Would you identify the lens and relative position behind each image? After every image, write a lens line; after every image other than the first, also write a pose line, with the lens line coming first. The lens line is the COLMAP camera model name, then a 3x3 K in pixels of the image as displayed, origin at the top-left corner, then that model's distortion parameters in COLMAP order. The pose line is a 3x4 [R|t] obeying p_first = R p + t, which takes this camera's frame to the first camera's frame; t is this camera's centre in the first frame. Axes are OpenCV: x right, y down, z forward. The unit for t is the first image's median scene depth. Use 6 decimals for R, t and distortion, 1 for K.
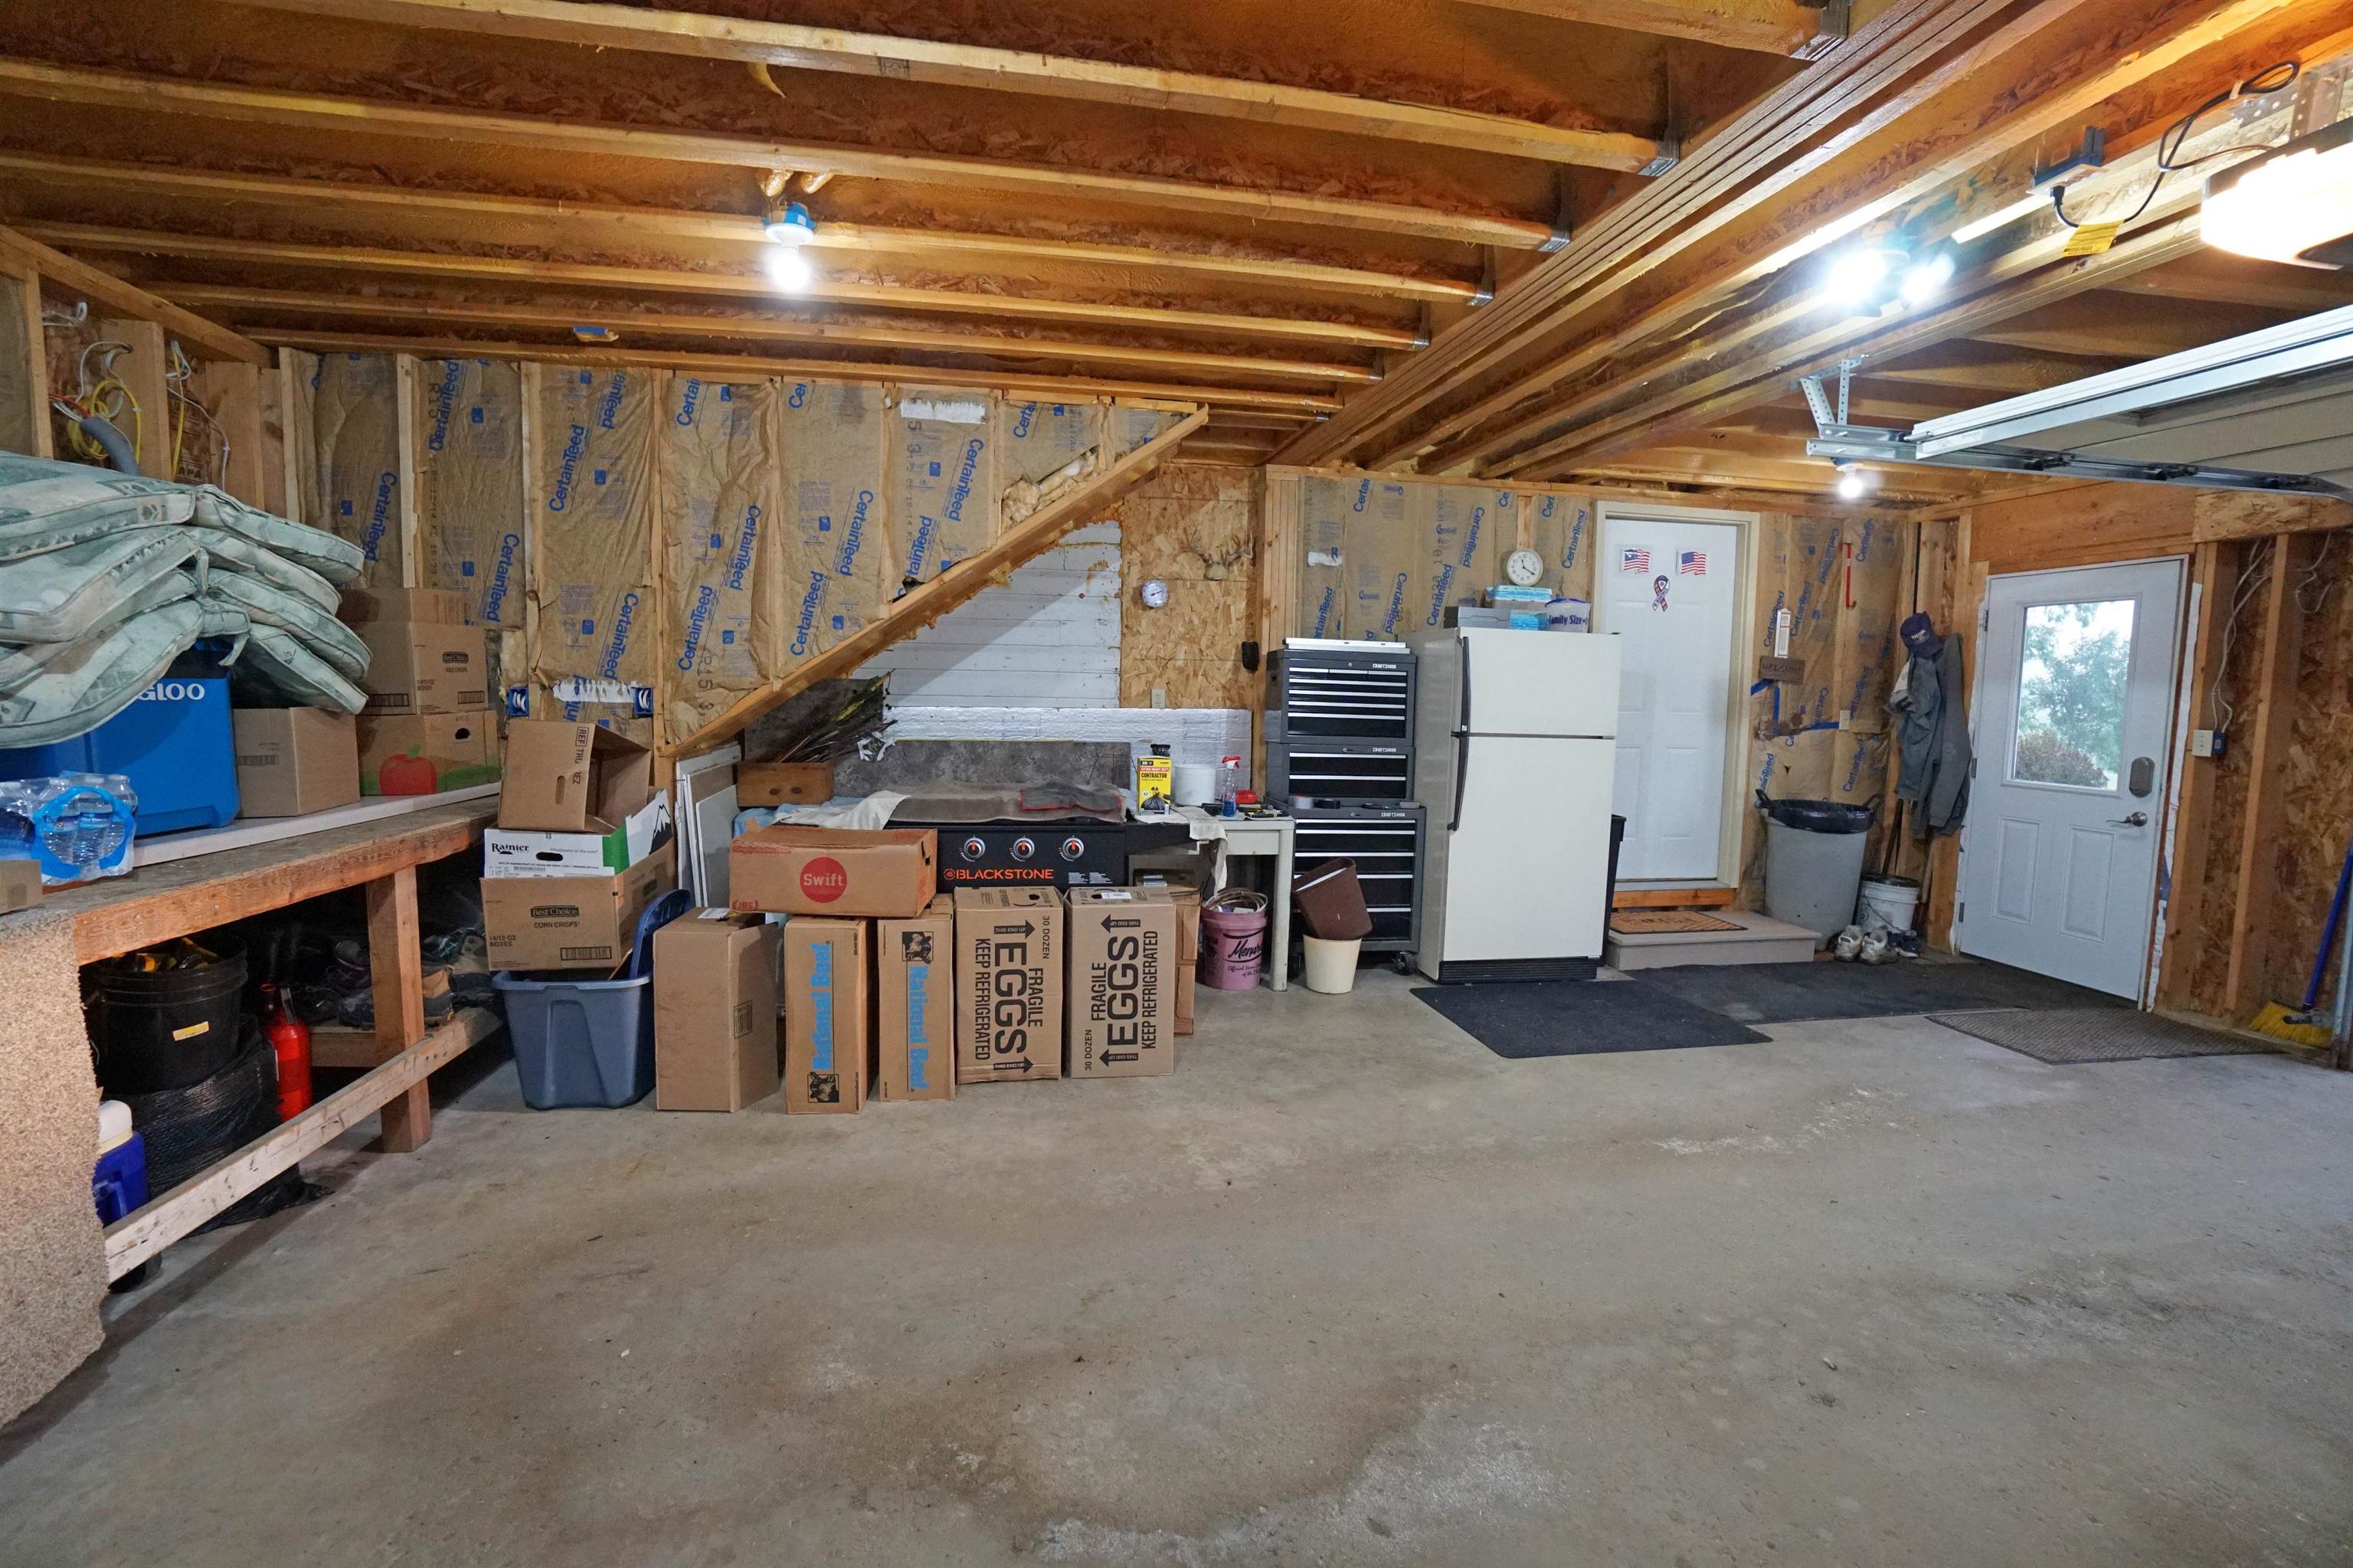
lens RADIAL K [[1036.9, 0, 1164.8], [0, 1036.9, 771.9], [0, 0, 1]] dist [-0.066213, 0.025354]
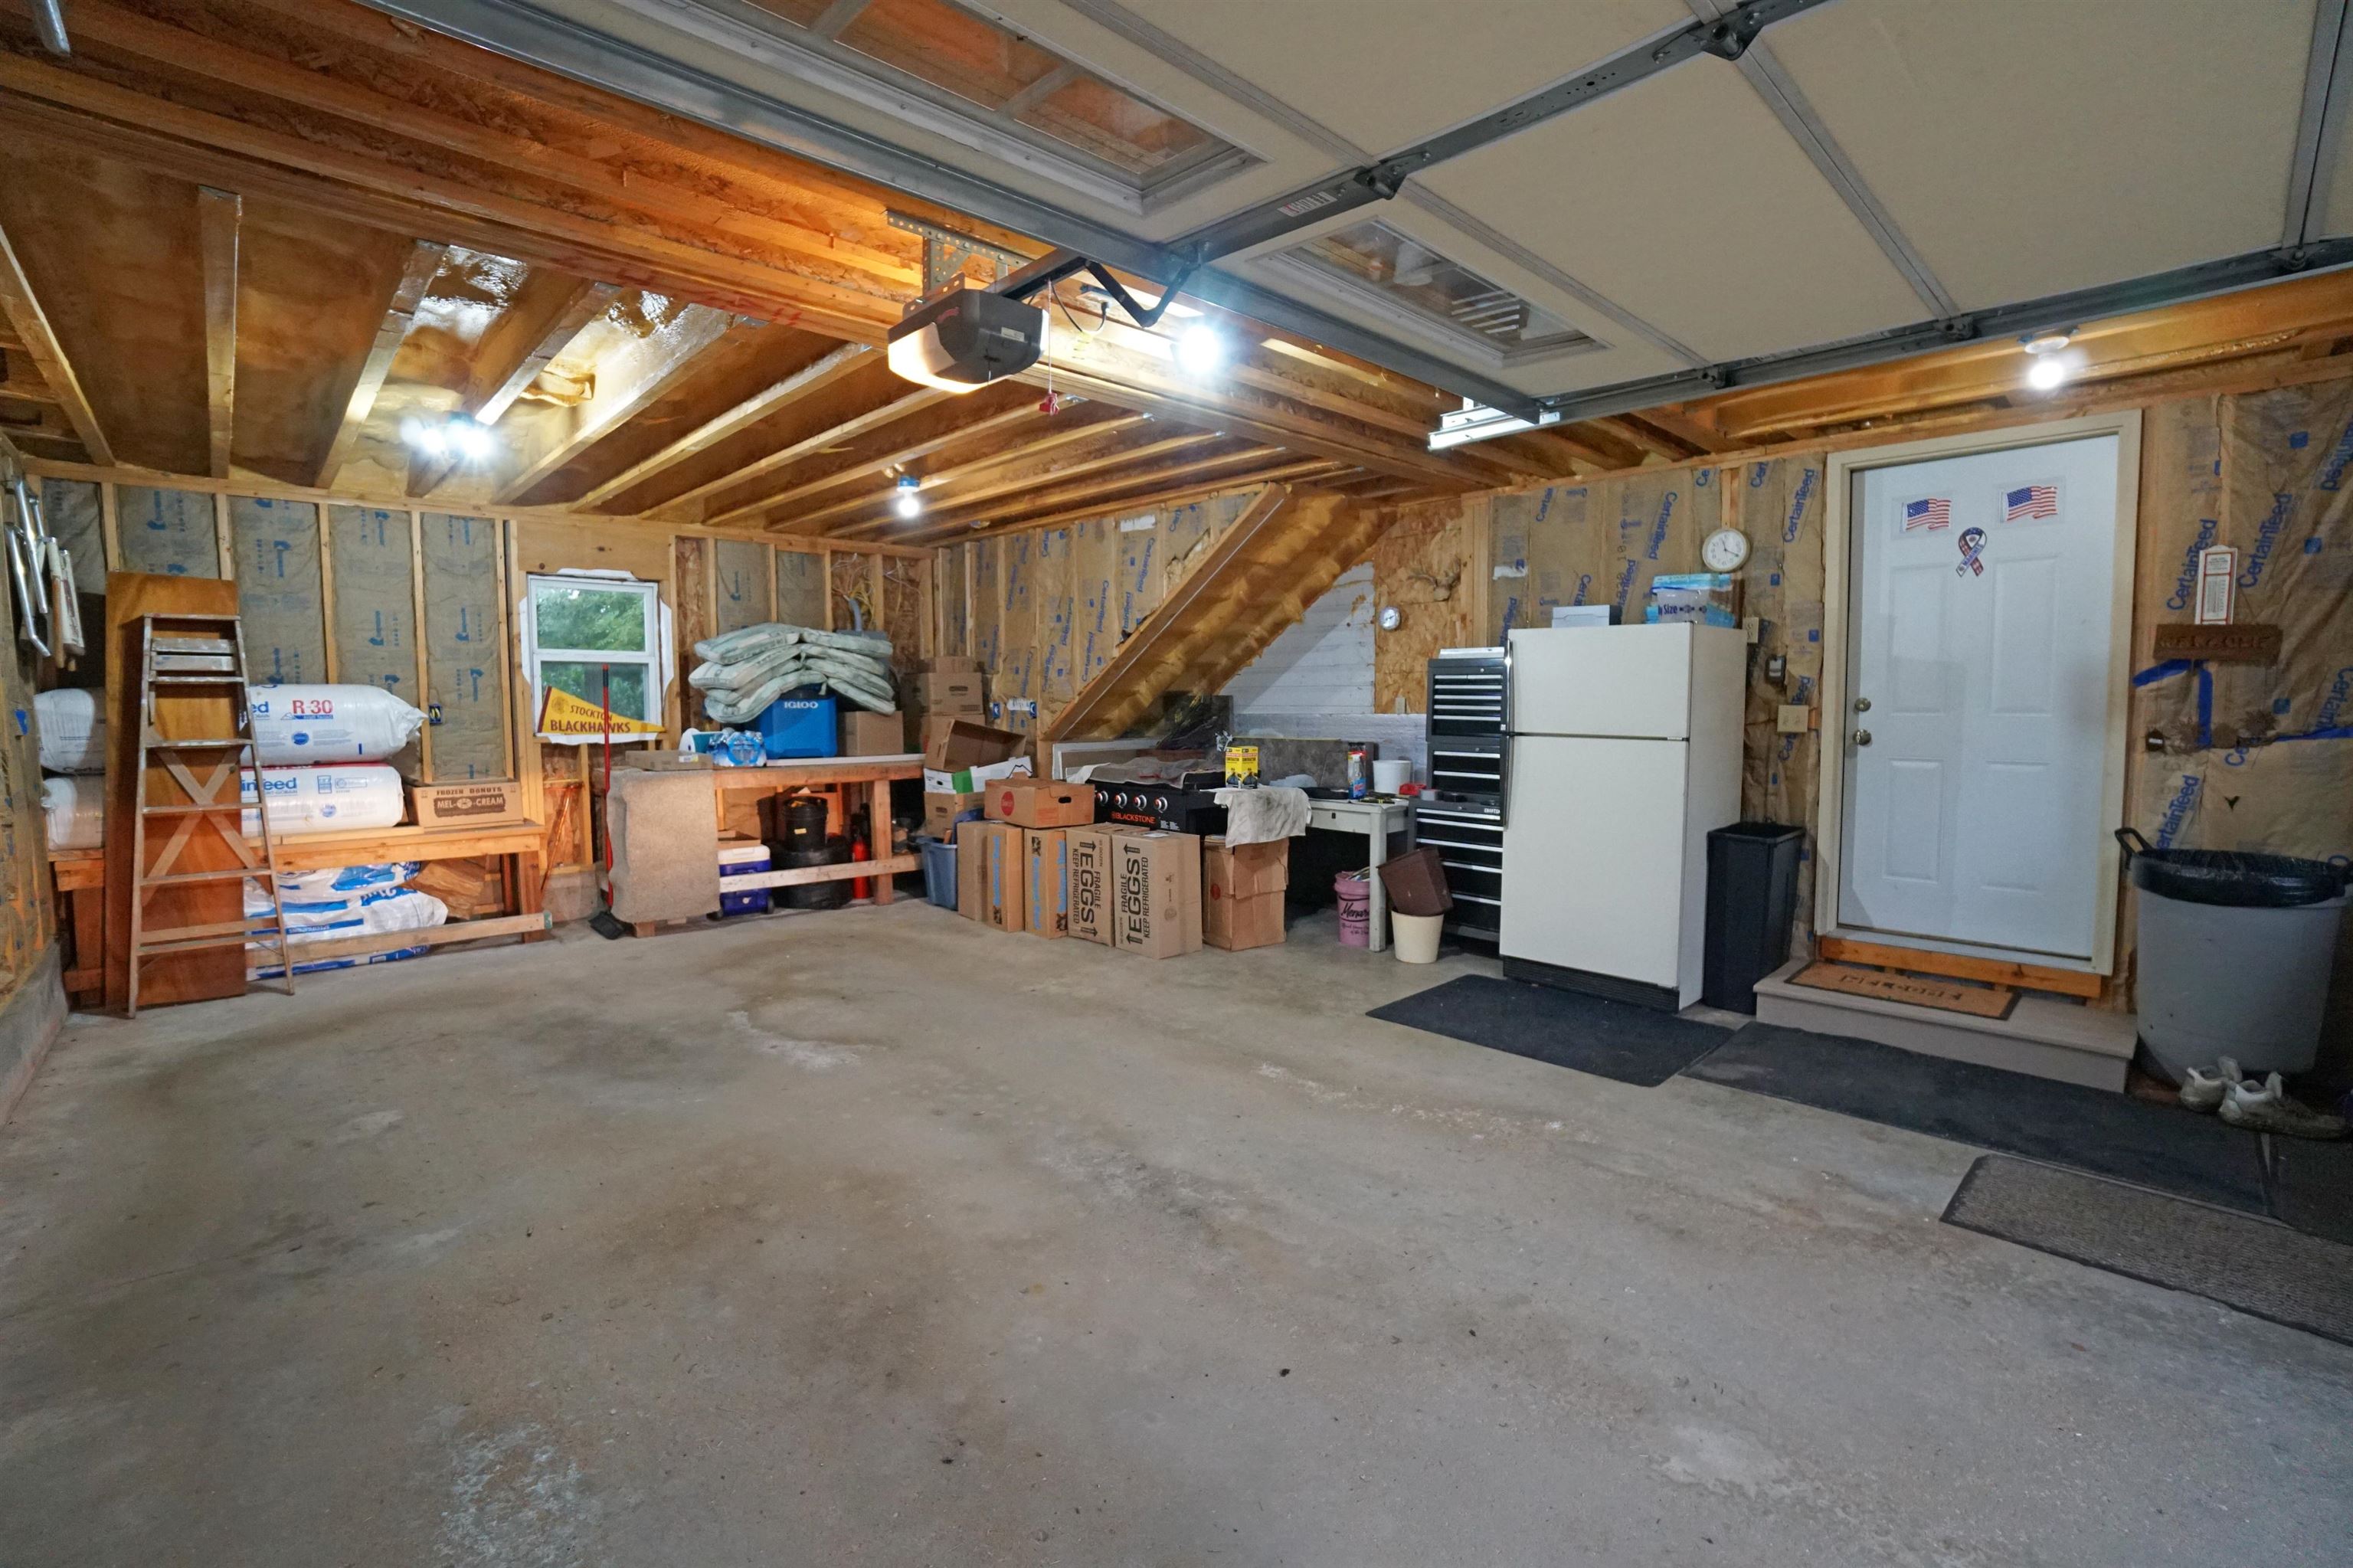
lens RADIAL K [[1036.9, 0, 1164.8], [0, 1036.9, 771.9], [0, 0, 1]] dist [-0.066213, 0.025354]
pose [[0.544890, 0.035694, -0.837748, 1.147959], [-0.056752, 0.998372, 0.005625, 0.018360], [0.836585, 0.044479, 0.546028, 0.182782]]
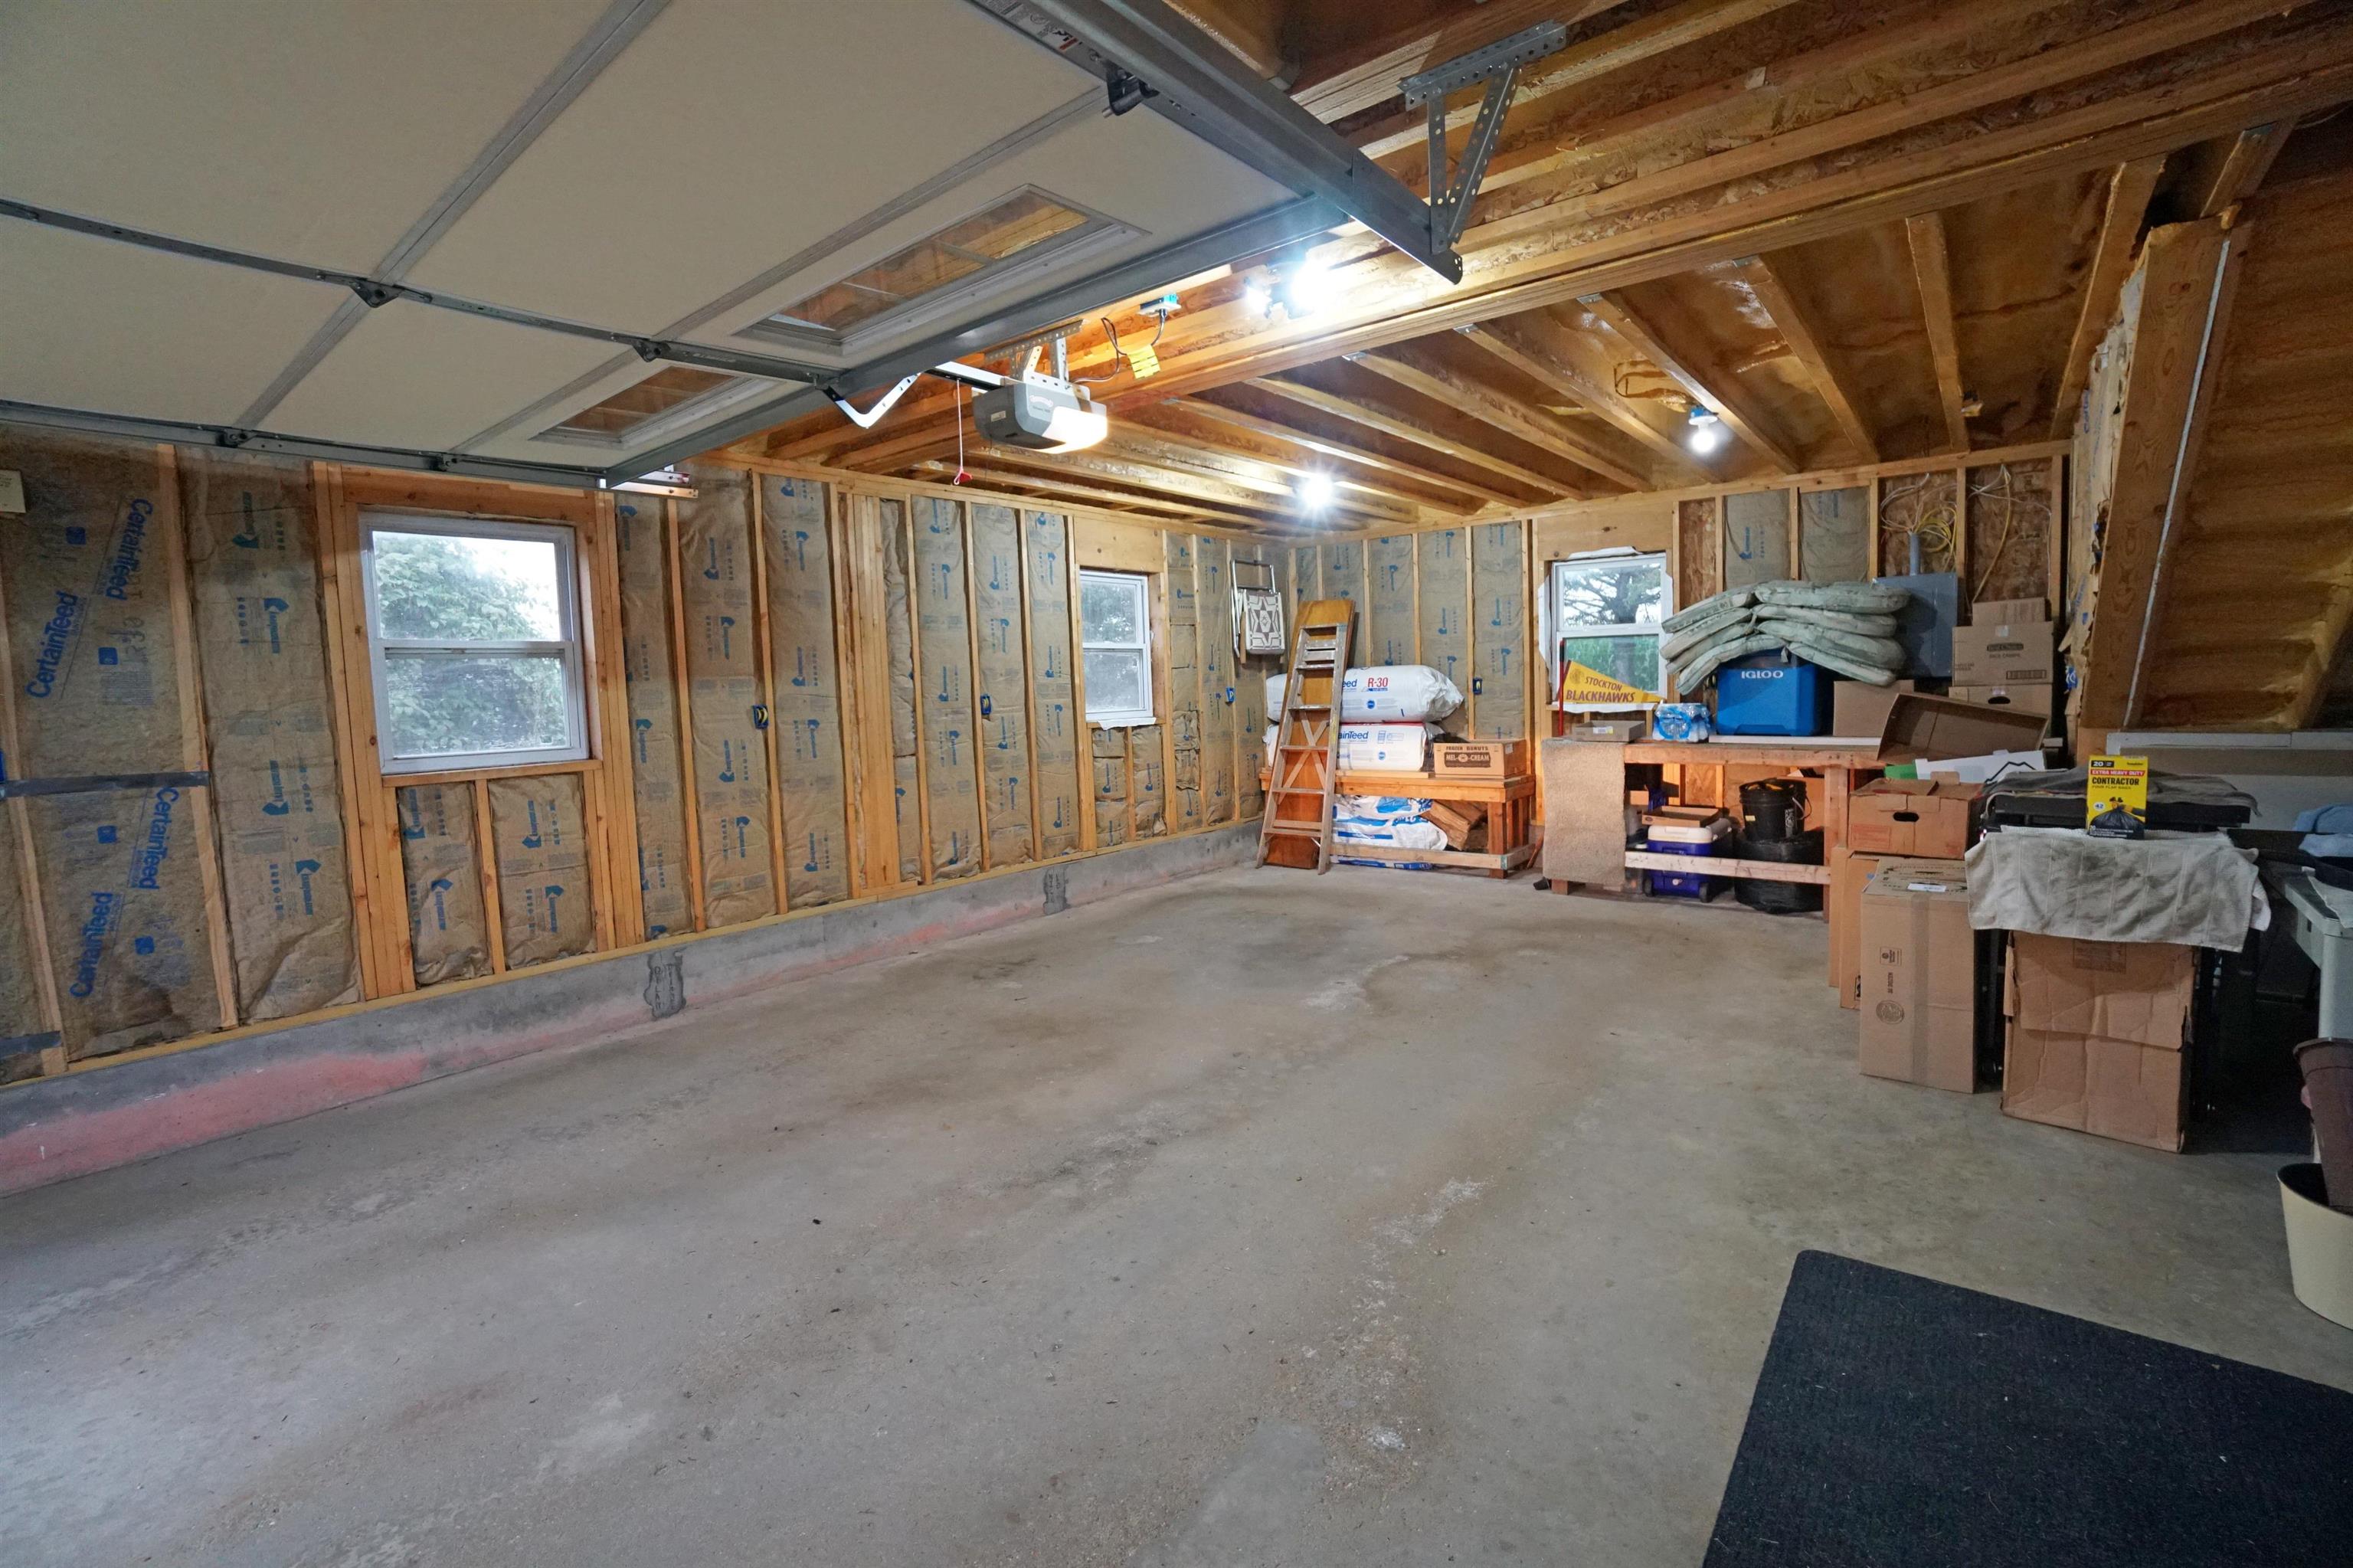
lens RADIAL K [[1036.9, 0, 1164.8], [0, 1036.9, 771.9], [0, 0, 1]] dist [-0.066213, 0.025354]
pose [[-0.761816, 0.060458, -0.644966, 1.001358], [-0.037057, 0.989938, 0.136565, -0.077577], [0.646733, 0.127938, -0.751910, 1.162652]]
